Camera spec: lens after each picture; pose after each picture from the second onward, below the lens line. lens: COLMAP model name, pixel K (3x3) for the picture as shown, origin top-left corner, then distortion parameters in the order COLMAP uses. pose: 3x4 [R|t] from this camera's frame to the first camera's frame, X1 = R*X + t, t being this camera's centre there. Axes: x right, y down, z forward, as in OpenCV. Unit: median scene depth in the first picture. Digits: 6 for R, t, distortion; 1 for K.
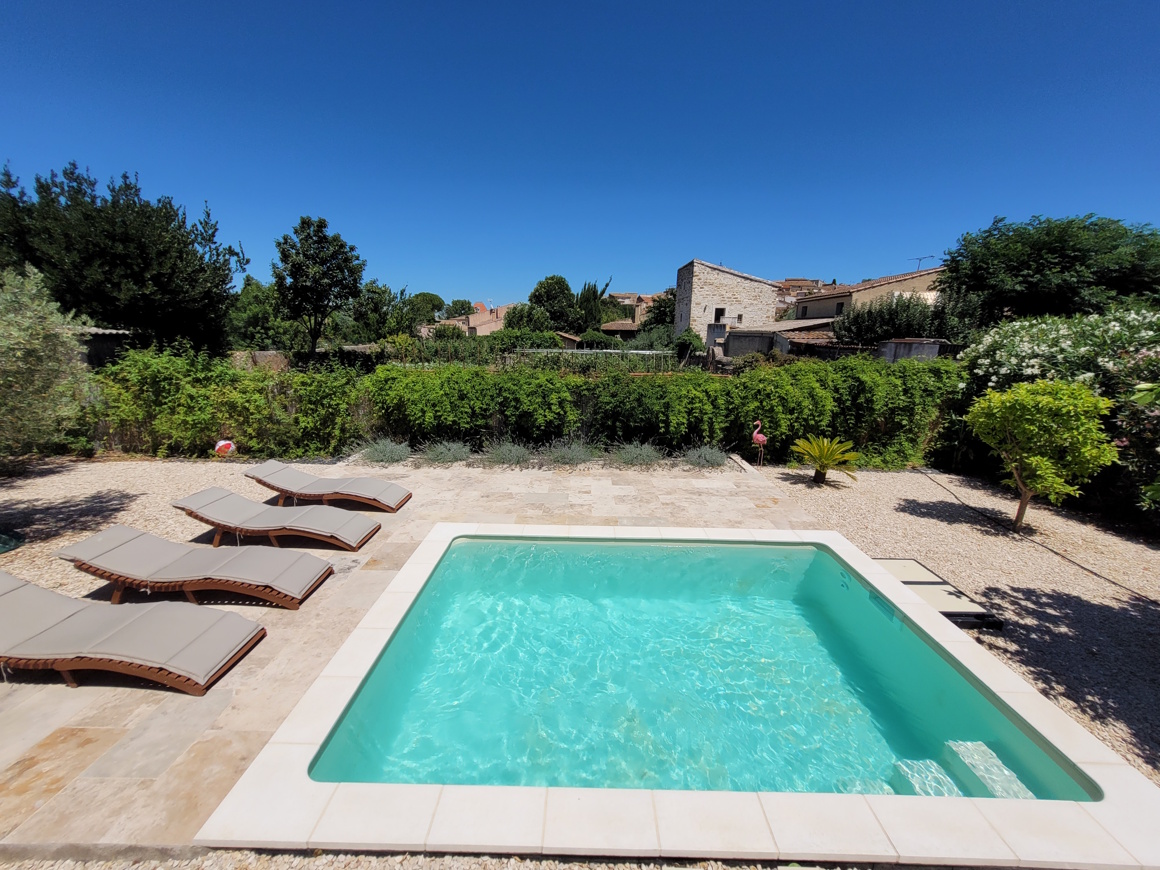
lens RADIAL K [[487.3, 0, 580.0], [0, 487.3, 435.0], [0, 0, 1]] dist [0.000487, -0.000325]
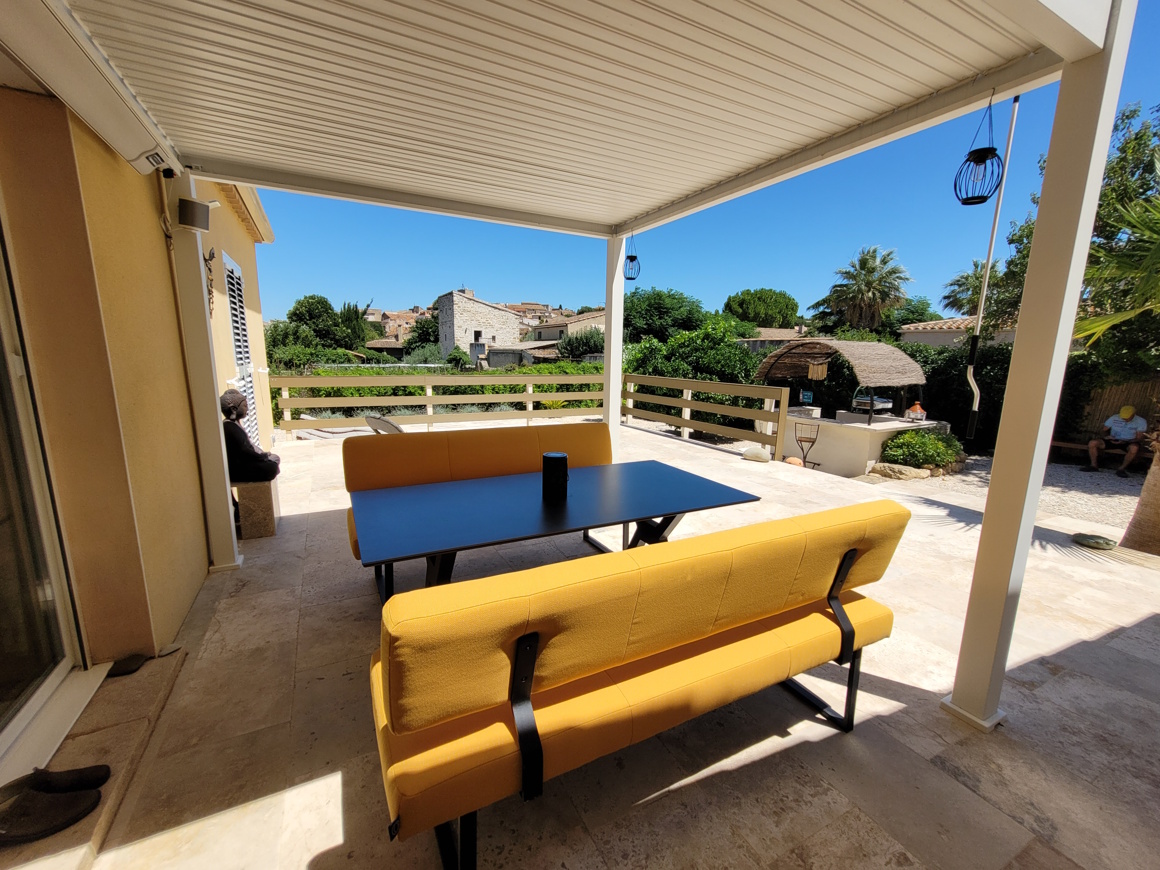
lens RADIAL K [[487.3, 0, 580.0], [0, 487.3, 435.0], [0, 0, 1]] dist [0.000487, -0.000325]
pose [[0.877301, -0.082383, 0.472817, -0.113270], [0.098309, 0.995115, -0.009024, 0.051411], [-0.469764, 0.054399, 0.881115, -0.249504]]
